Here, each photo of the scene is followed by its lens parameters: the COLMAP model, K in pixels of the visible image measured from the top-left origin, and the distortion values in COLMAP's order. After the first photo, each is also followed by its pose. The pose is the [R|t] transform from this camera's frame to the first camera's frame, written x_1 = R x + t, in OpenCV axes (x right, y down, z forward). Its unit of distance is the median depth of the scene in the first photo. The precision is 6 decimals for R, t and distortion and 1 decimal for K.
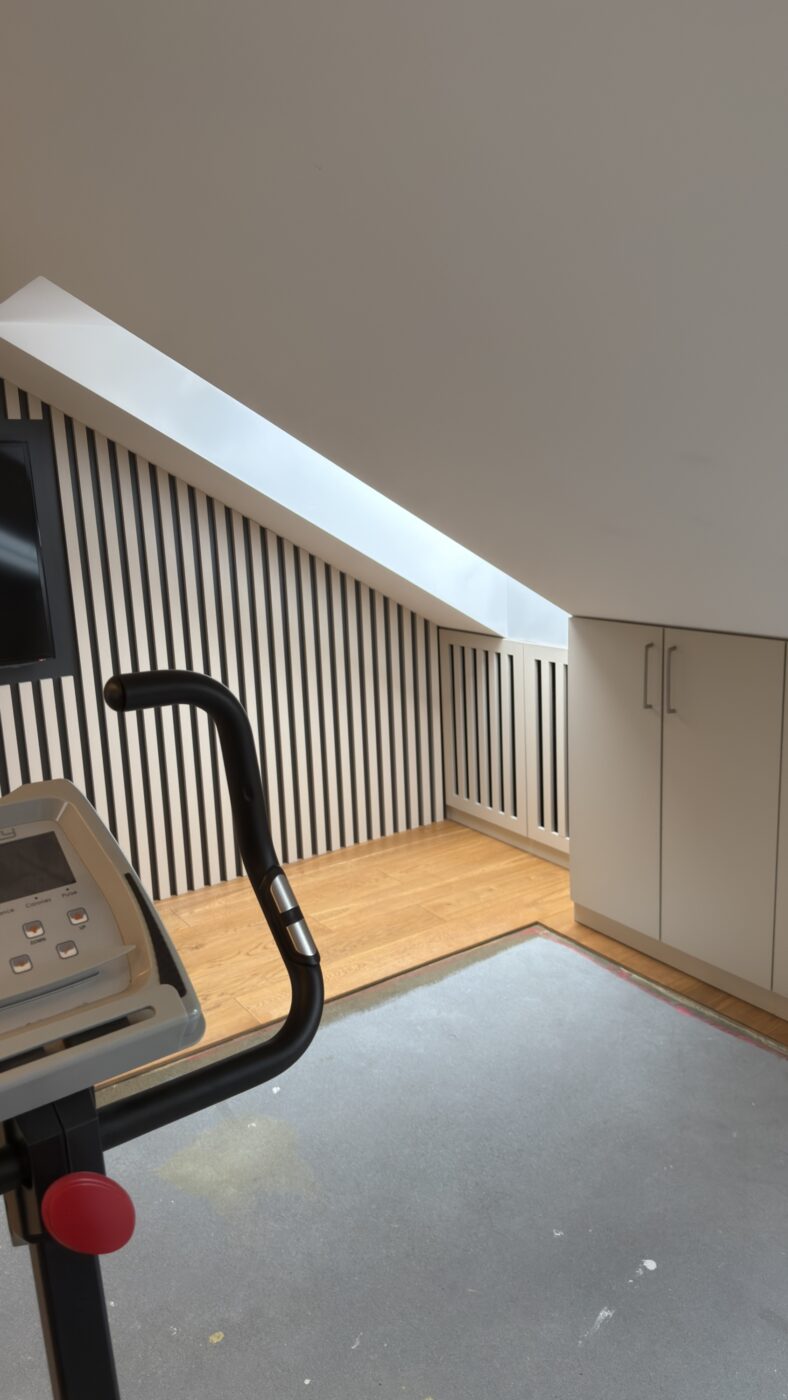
lens RADIAL K [[980.8, 0, 390.0], [0, 980.8, 701.9], [0, 0, 1]] dist [-0.005775, -0.013105]
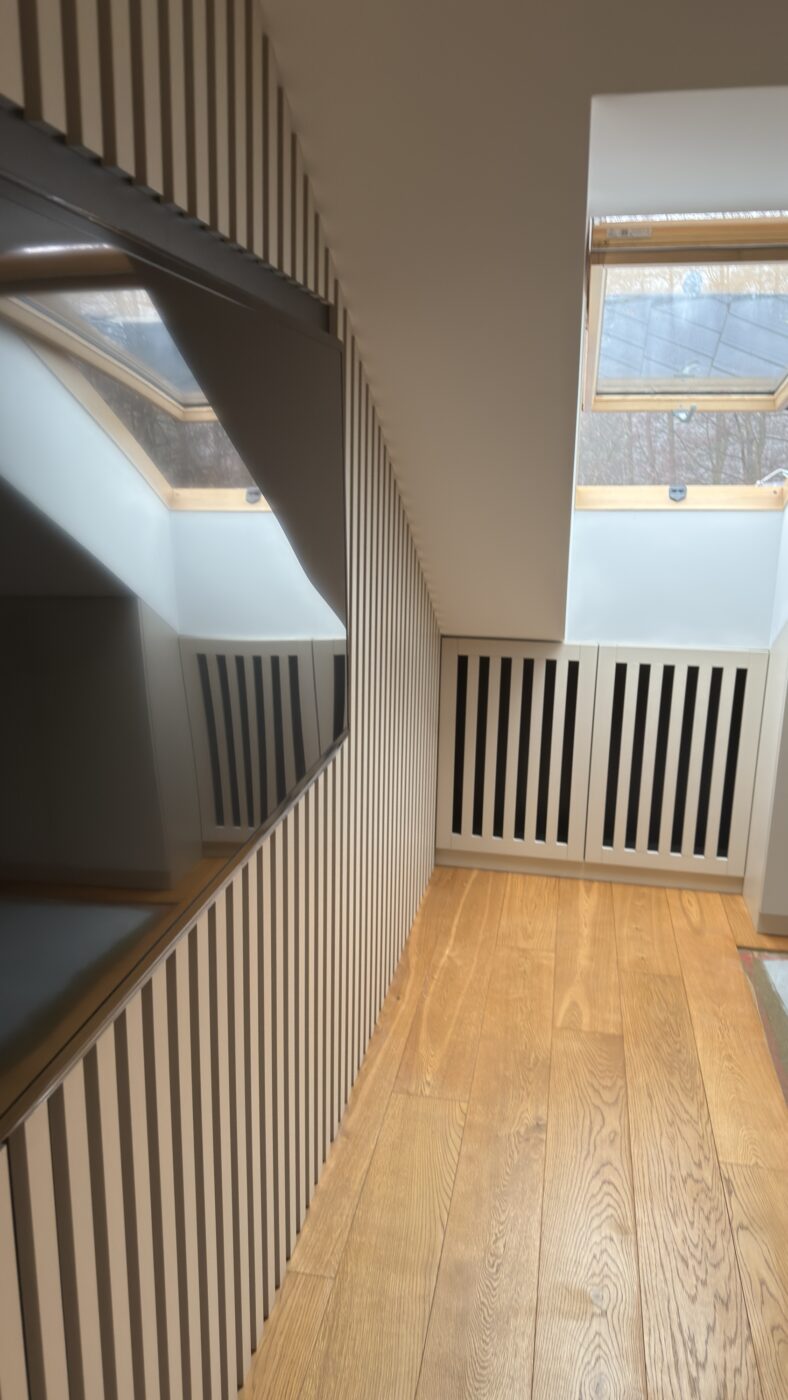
lens RADIAL K [[980.8, 0, 396.4], [0, 980.8, 702.3], [0, 0, 1]] dist [-0.005775, -0.013105]
pose [[0.700632, -0.116340, 0.703974, -0.568978], [0.103762, 0.992742, 0.060793, -0.076234], [-0.705938, 0.030452, 0.707619, 0.462083]]
